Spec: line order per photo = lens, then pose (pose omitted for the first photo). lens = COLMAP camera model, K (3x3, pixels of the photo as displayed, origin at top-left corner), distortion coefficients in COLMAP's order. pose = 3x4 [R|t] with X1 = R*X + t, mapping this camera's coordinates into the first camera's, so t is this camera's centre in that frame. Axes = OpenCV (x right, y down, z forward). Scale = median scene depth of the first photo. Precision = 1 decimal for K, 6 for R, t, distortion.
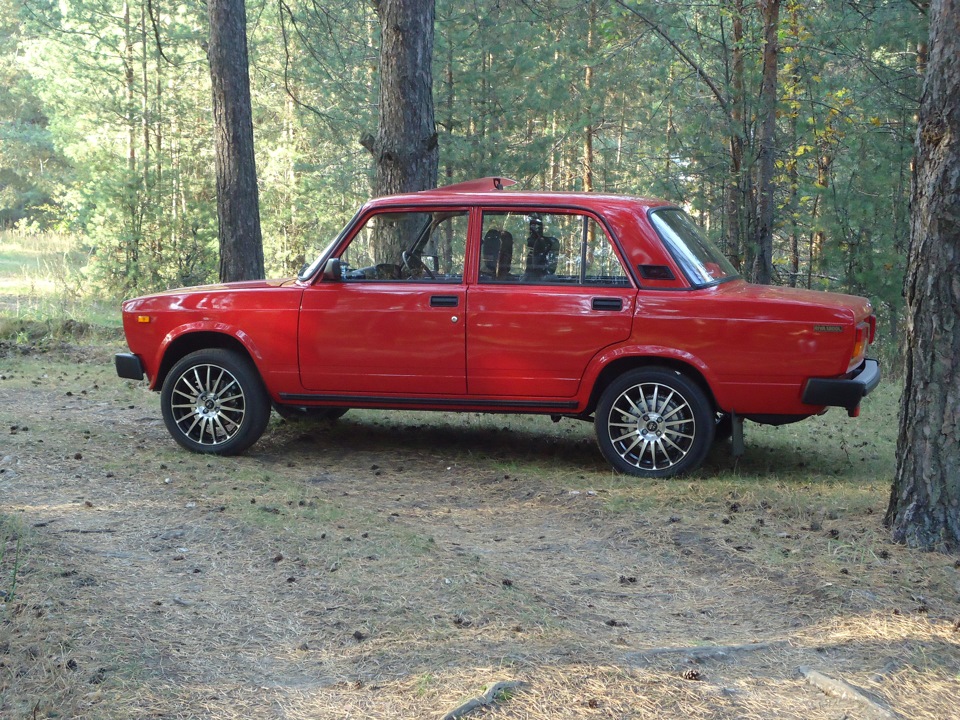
lens RADIAL K [[1293.4, 0, 480.0], [0, 1293.4, 360.0], [0, 0, 1]] dist [0.096998, 0.101601]
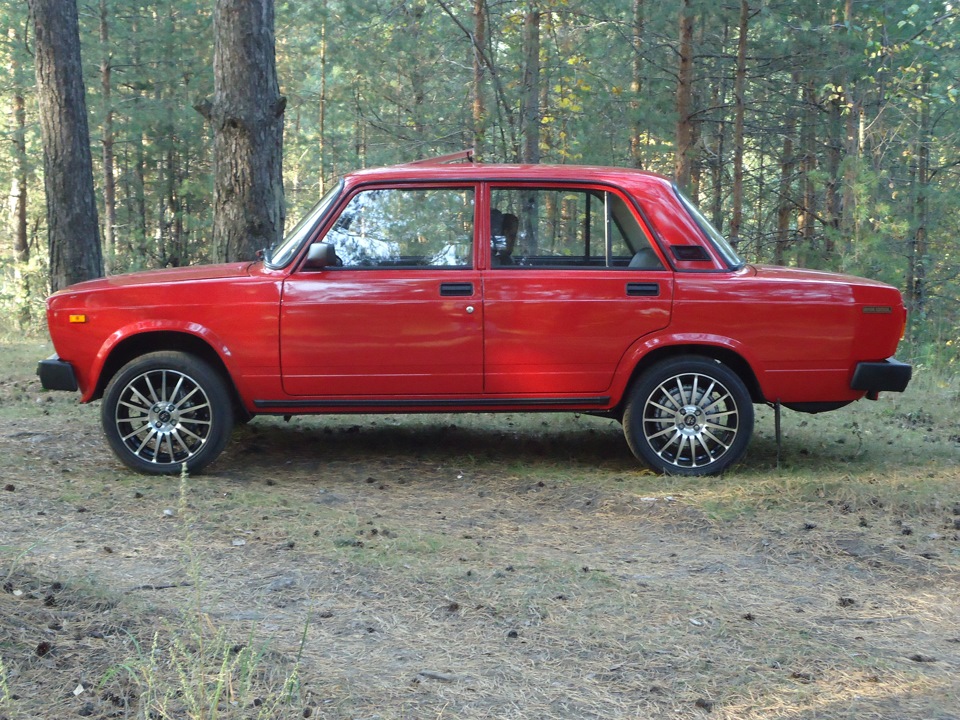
lens RADIAL K [[1339.7, 0, 480.0], [0, 1339.7, 360.0], [0, 0, 1]] dist [0.064298, 0.008598]
pose [[0.971254, -0.036112, 0.235292, -0.220033], [0.031807, 0.999250, 0.022065, -0.016245], [-0.235912, -0.013947, 0.971674, 0.102093]]
